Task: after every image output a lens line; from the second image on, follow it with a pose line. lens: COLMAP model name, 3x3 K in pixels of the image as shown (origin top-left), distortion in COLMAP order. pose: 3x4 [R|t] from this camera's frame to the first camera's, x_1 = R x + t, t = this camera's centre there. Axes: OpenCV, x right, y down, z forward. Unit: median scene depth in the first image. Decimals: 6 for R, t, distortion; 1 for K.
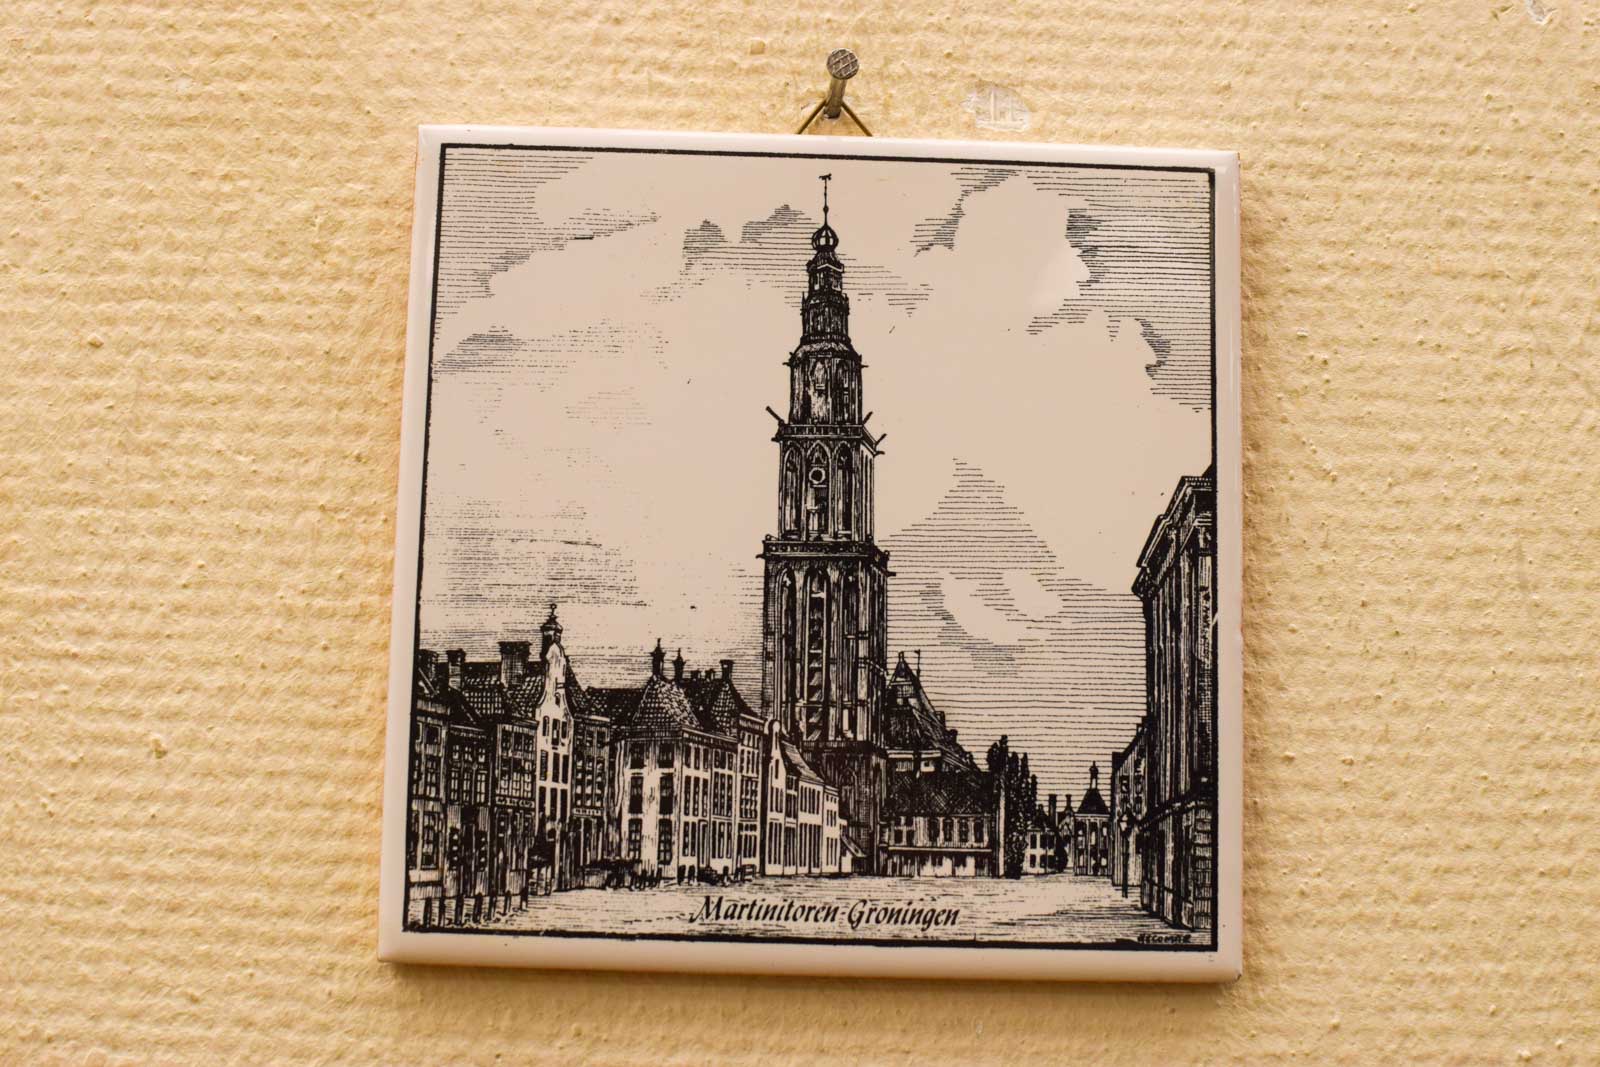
lens RADIAL K [[2409.5, 0, 800.0], [0, 2409.5, 533.5], [0, 0, 1]] dist [-0.191665, 0.125960]
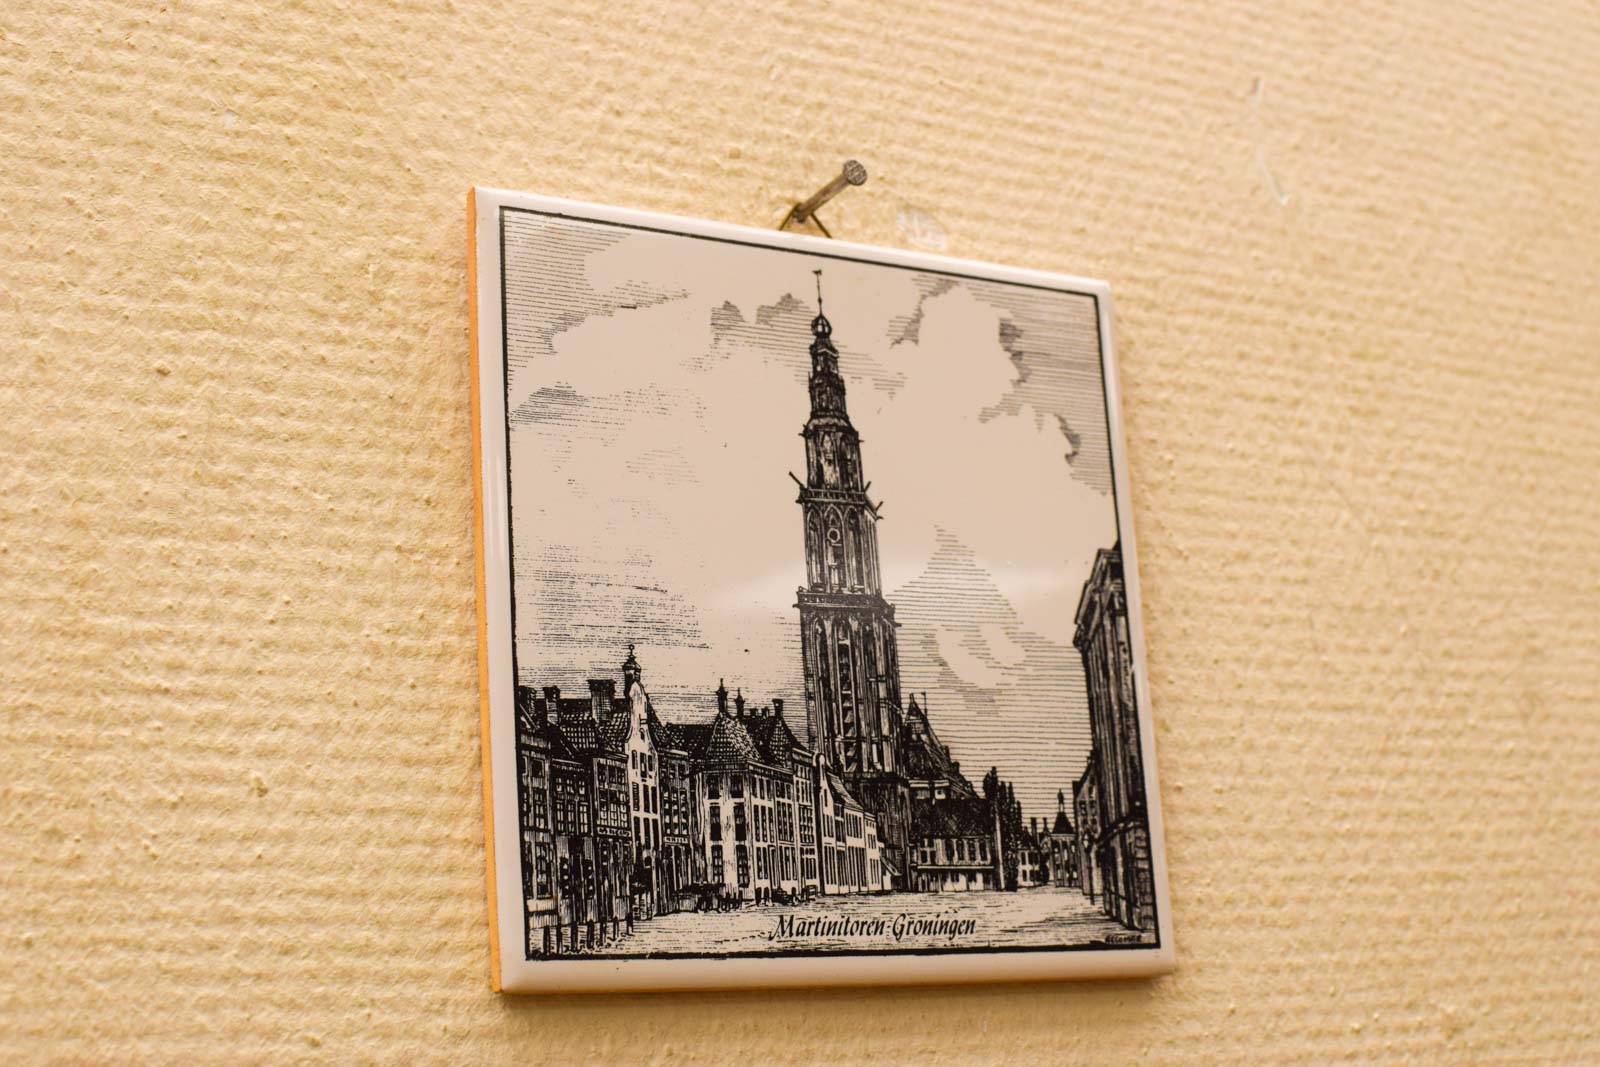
lens RADIAL K [[2409.5, 0, 800.0], [0, 2409.5, 533.5], [0, 0, 1]] dist [-0.191665, 0.125960]
pose [[0.878540, 0.039612, 0.476024, -0.539857], [0.008265, 0.995146, -0.098063, 0.084493], [-0.477598, 0.090087, 0.873948, 0.038657]]
